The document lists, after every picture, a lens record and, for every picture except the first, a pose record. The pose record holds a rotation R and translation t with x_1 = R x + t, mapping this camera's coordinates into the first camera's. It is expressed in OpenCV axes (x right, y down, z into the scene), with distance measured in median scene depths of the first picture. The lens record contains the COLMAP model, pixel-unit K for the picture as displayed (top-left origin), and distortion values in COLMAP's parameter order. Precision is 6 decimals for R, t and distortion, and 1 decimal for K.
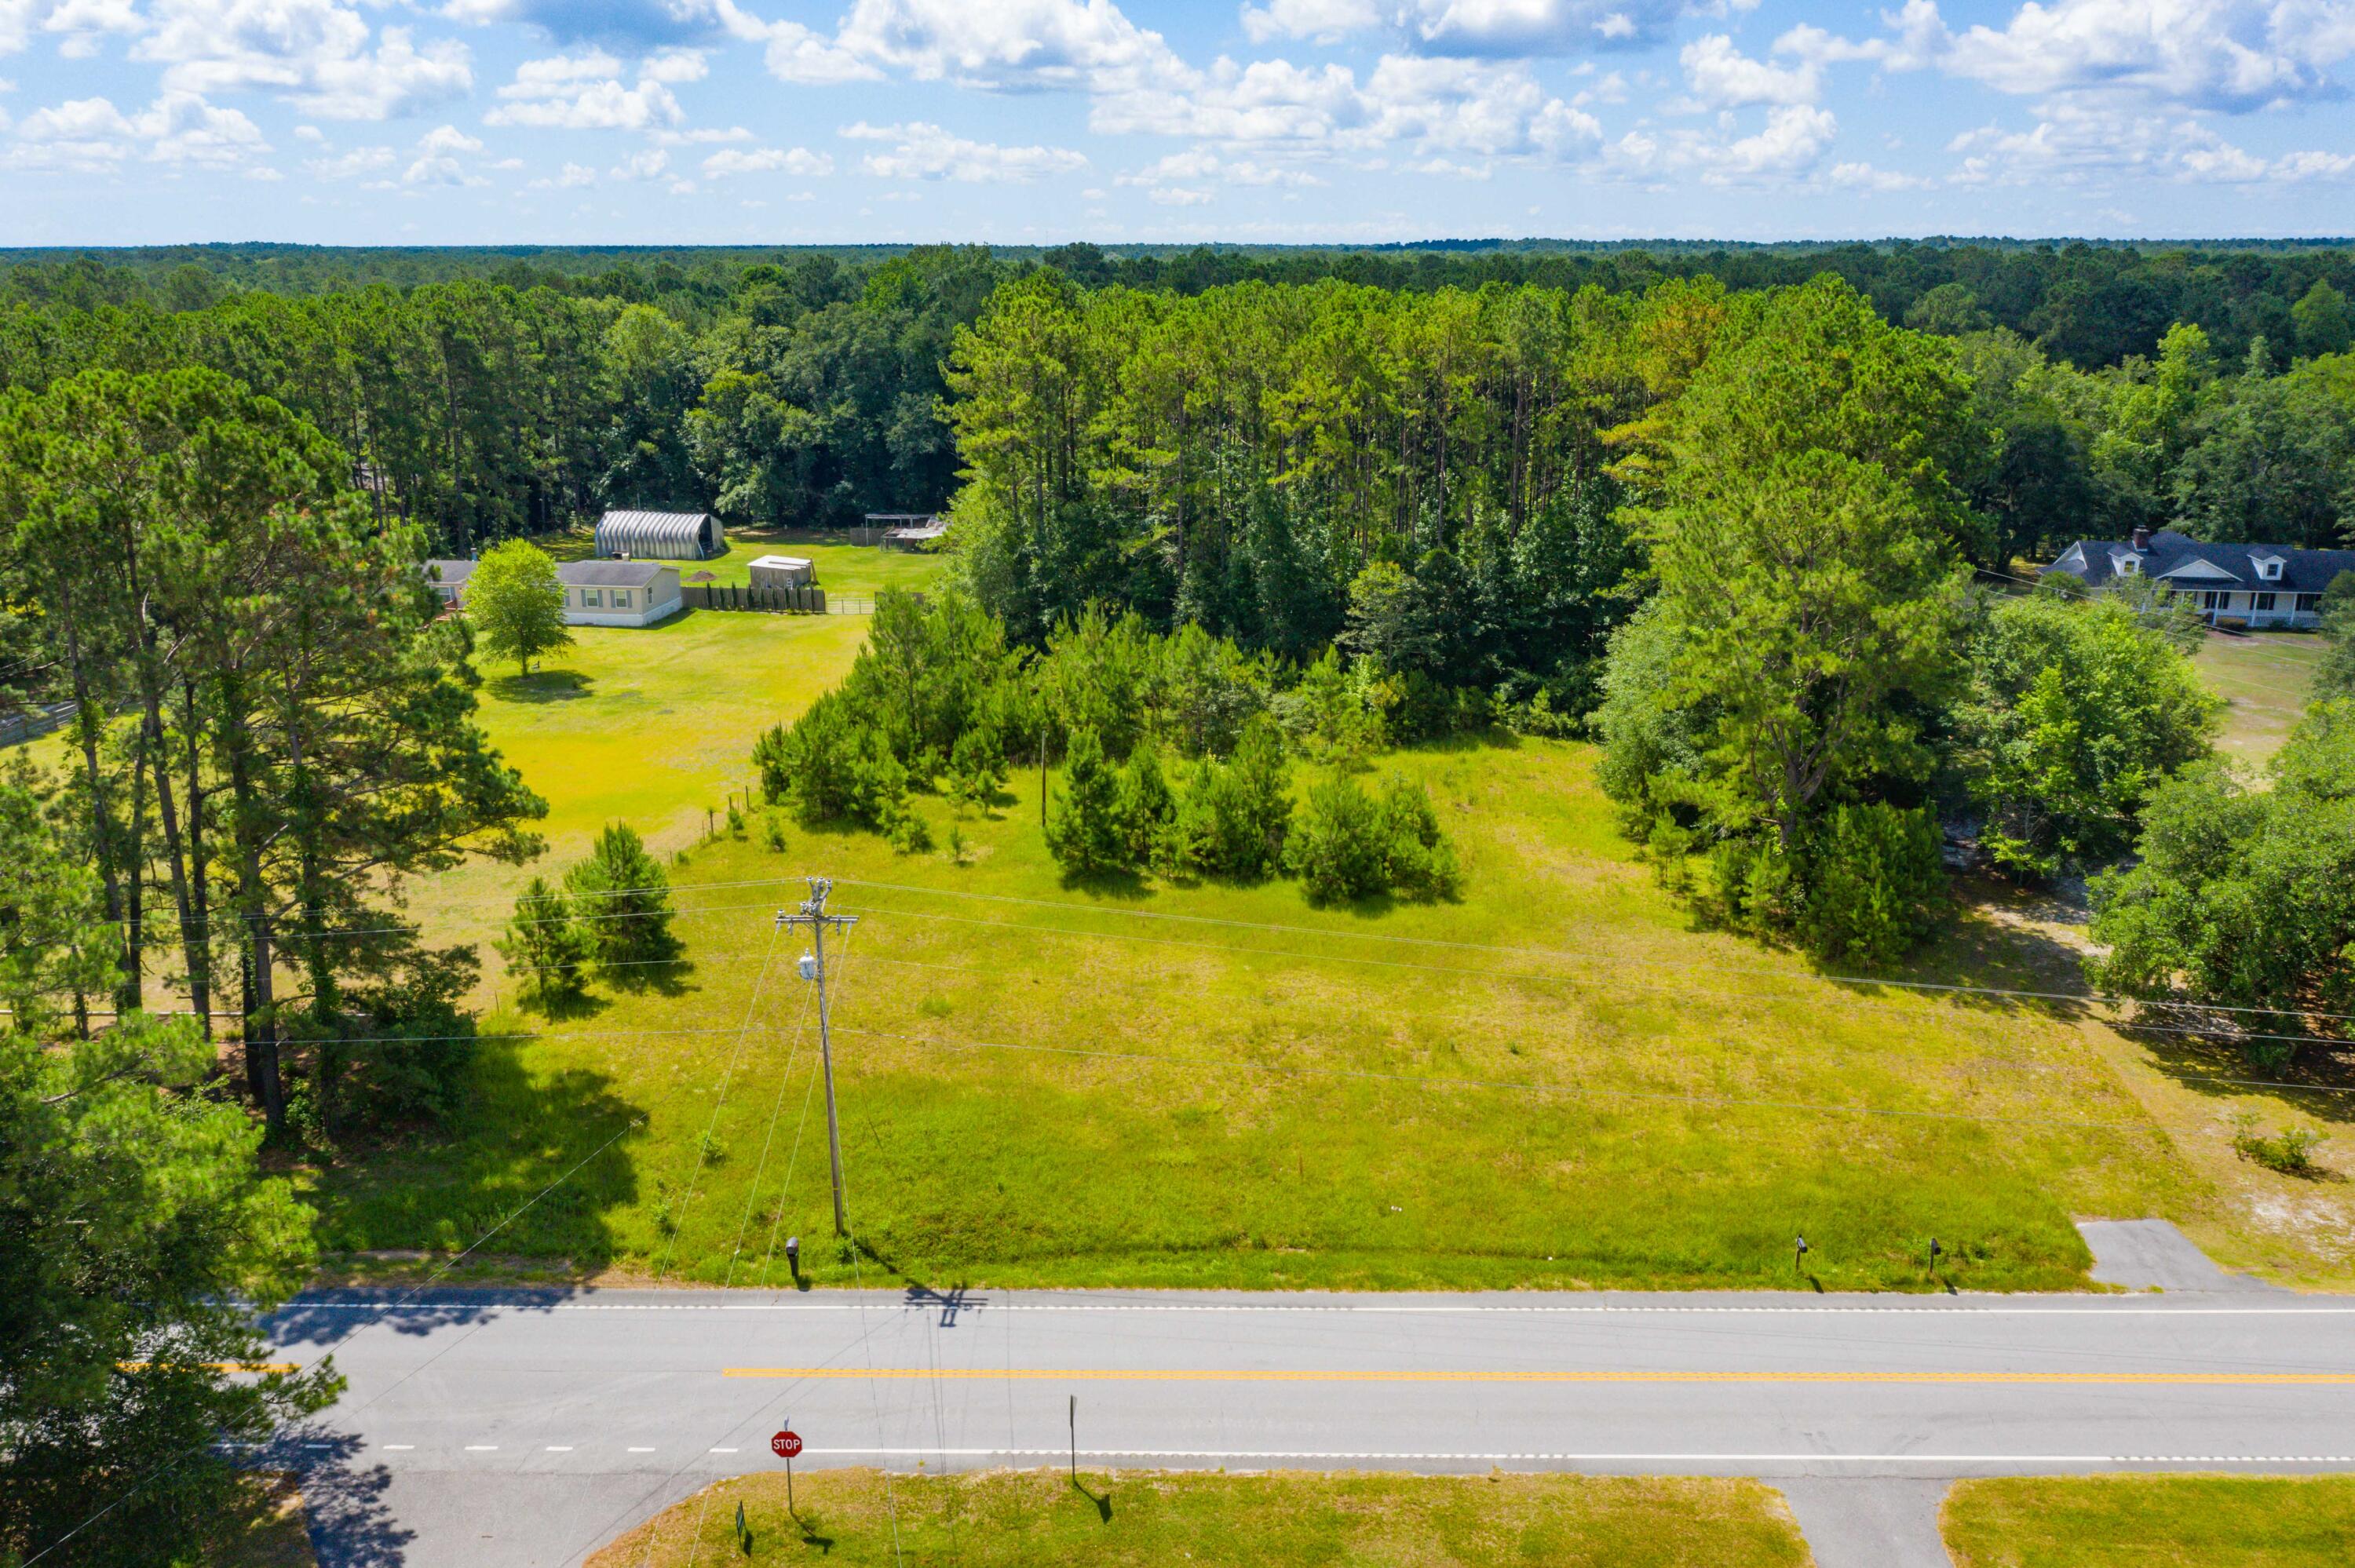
lens RADIAL K [[1878.4, 0, 1177.5], [0, 1878.4, 784.0], [0, 0, 1]] dist [-0.005098, 0.002054]
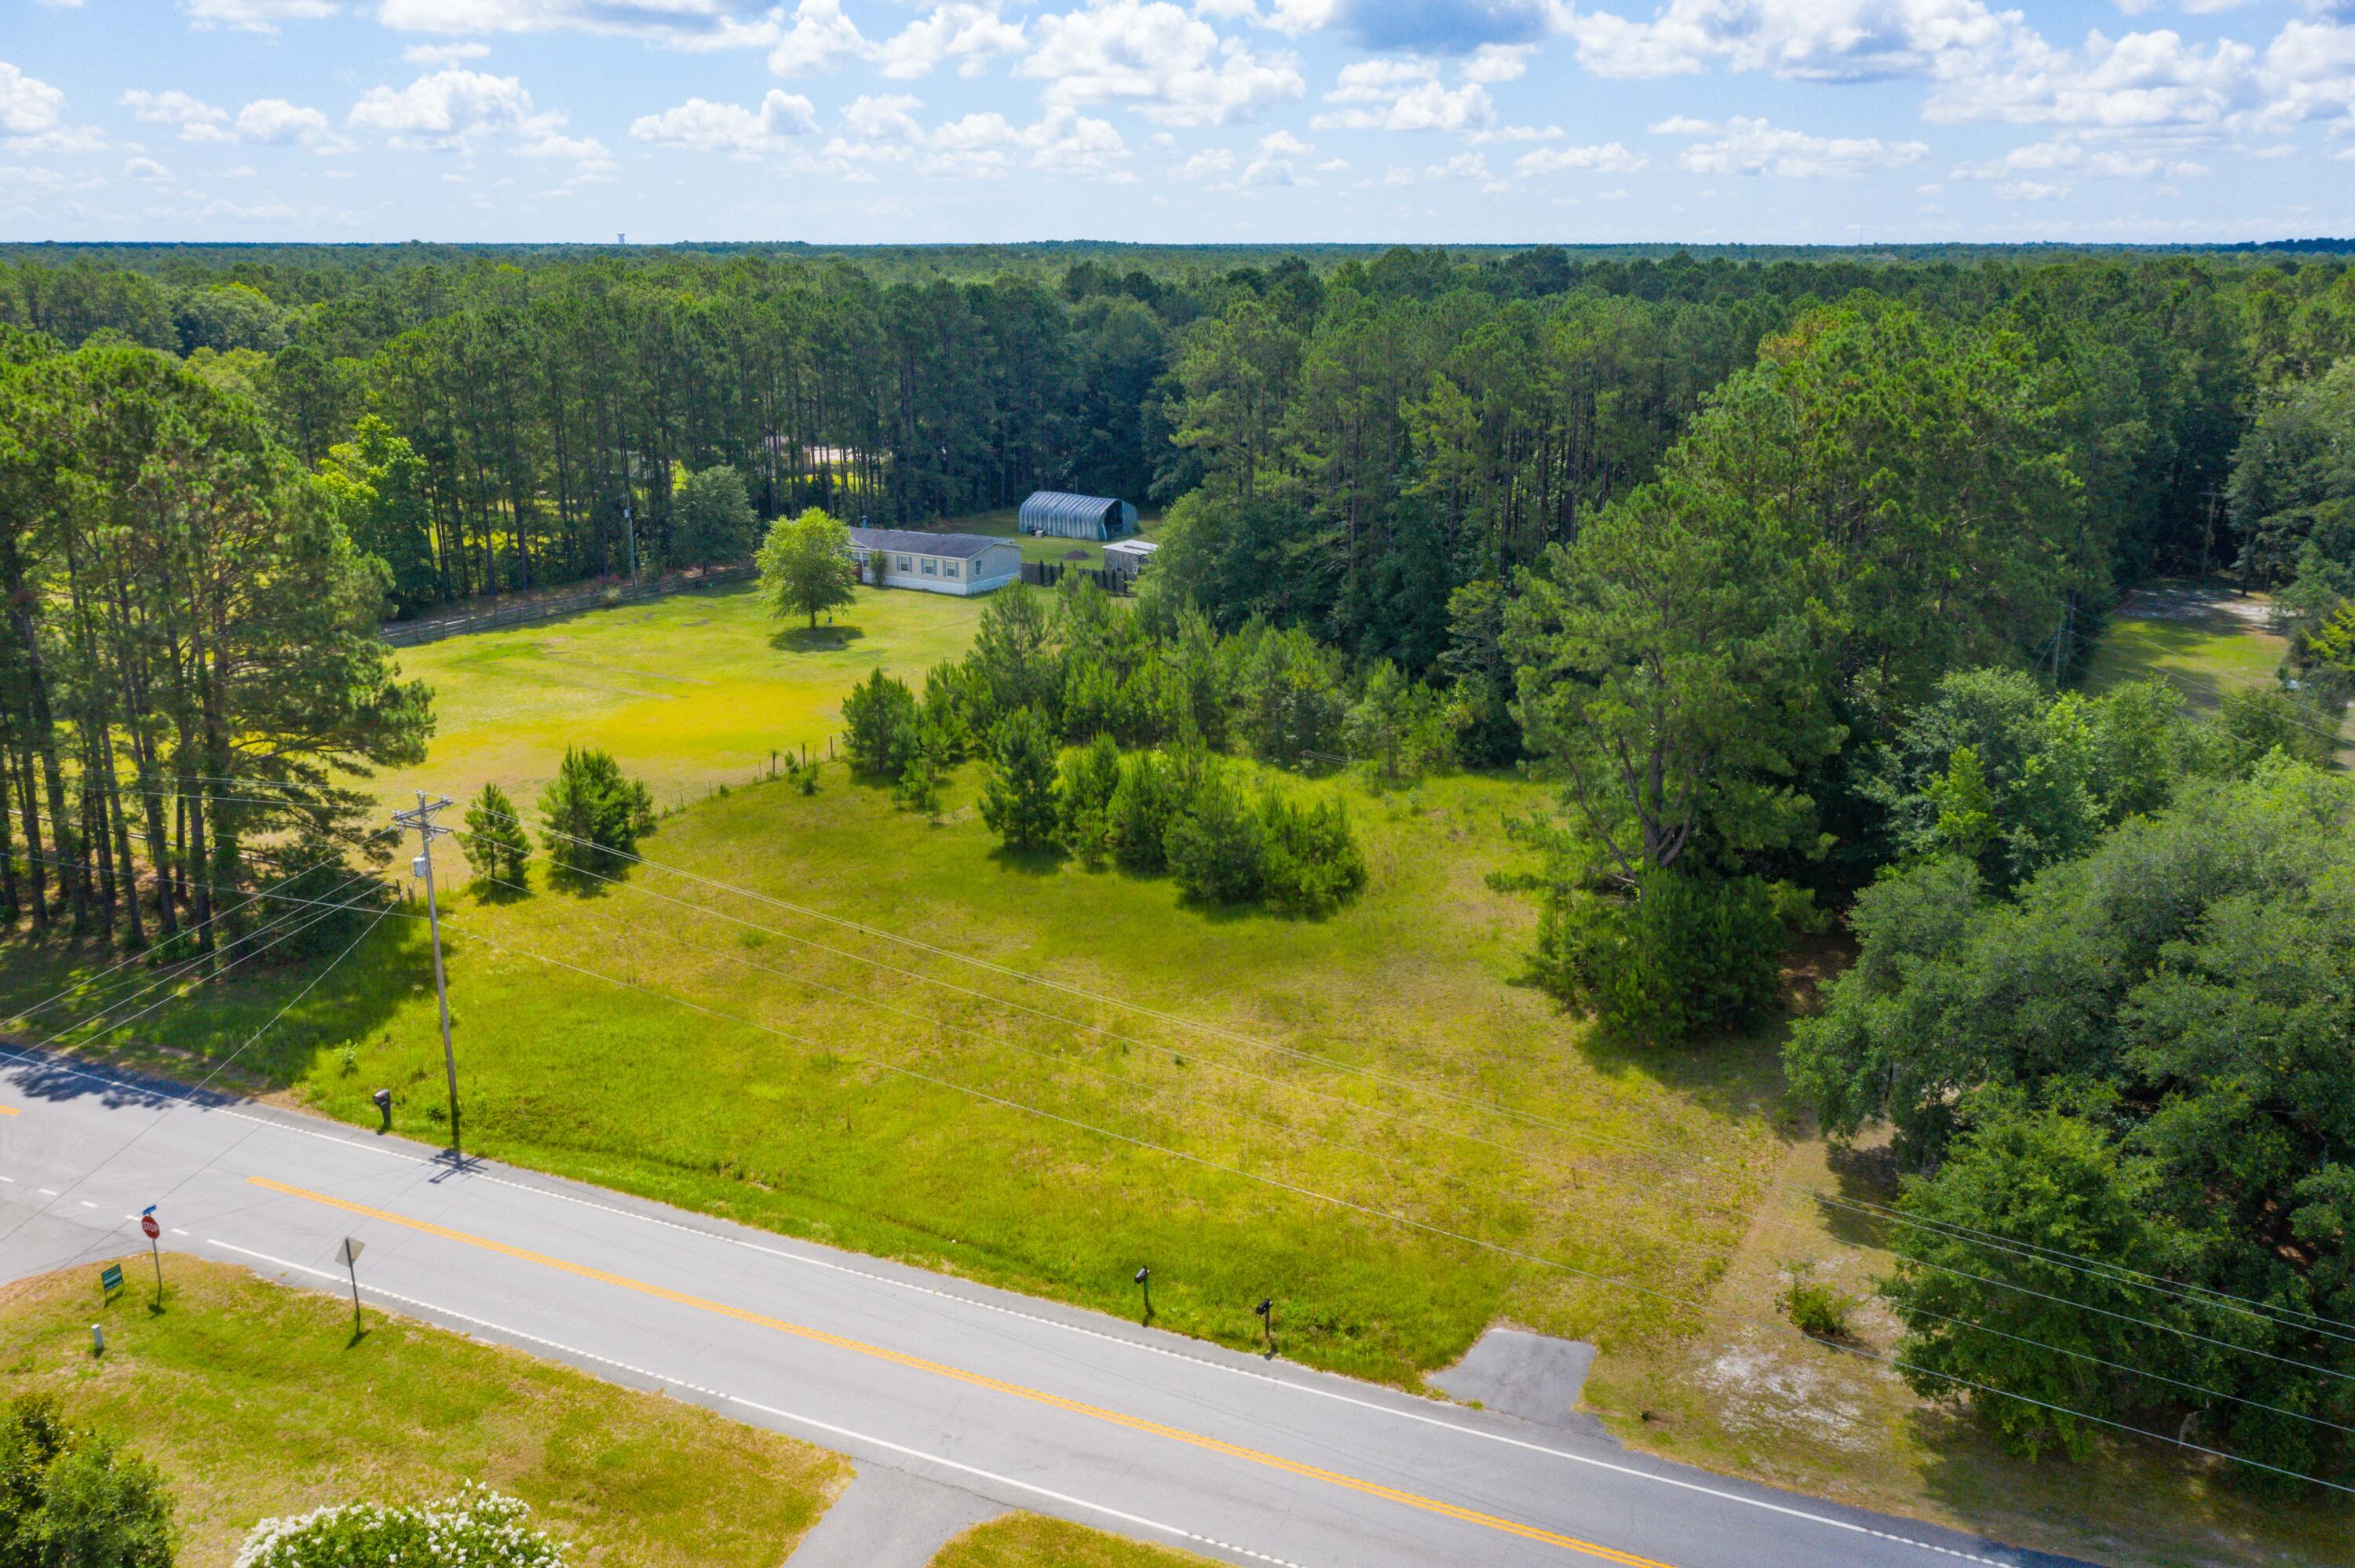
lens RADIAL K [[1871.9, 0, 1177.0], [0, 1871.9, 789.9], [0, 0, 1]] dist [0.003520, -0.002537]
pose [[0.915365, 0.114415, -0.386027, 0.465831], [-0.112494, 0.993268, 0.027645, -0.025459], [0.386591, 0.018121, 0.922073, 0.060863]]
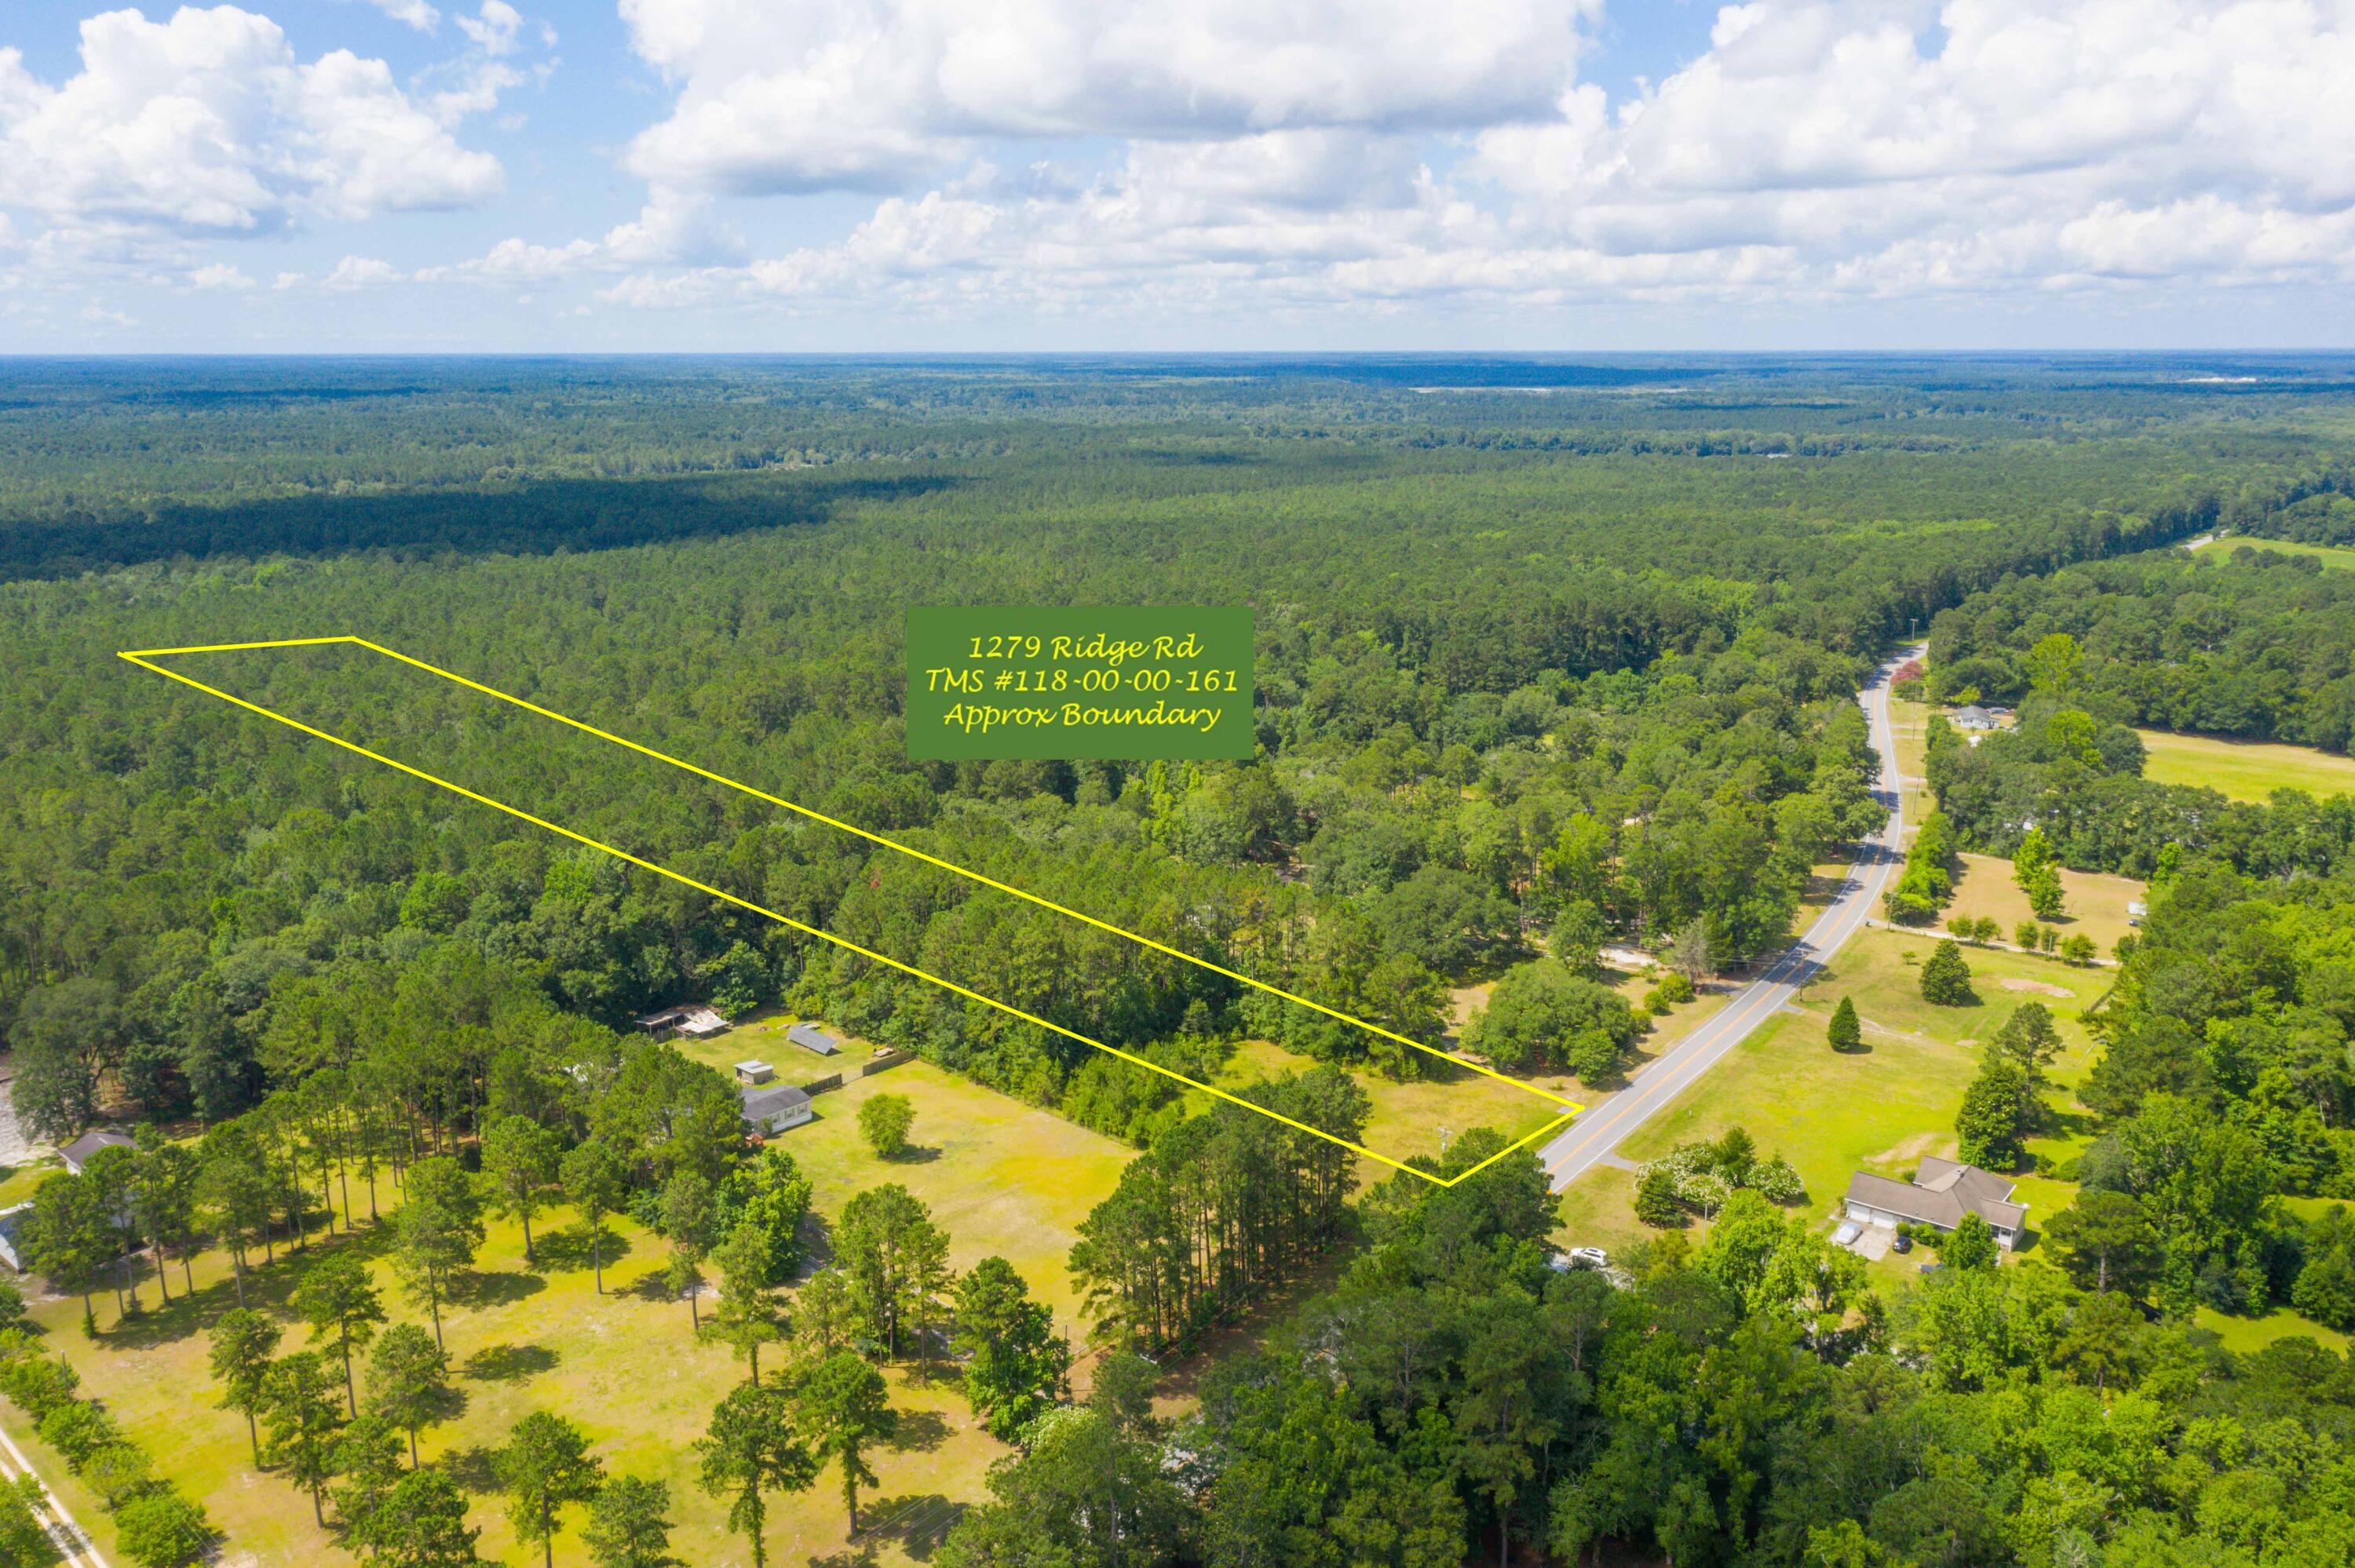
lens RADIAL K [[1857.8, 0, 1177.5], [0, 1857.8, 796.2], [0, 0, 1]] dist [-0.001561, 0.002683]
pose [[0.575784, -0.189799, 0.795267, -2.689547], [0.225596, 0.971803, 0.068596, -0.798767], [-0.785862, 0.139912, 0.602367, -0.898681]]
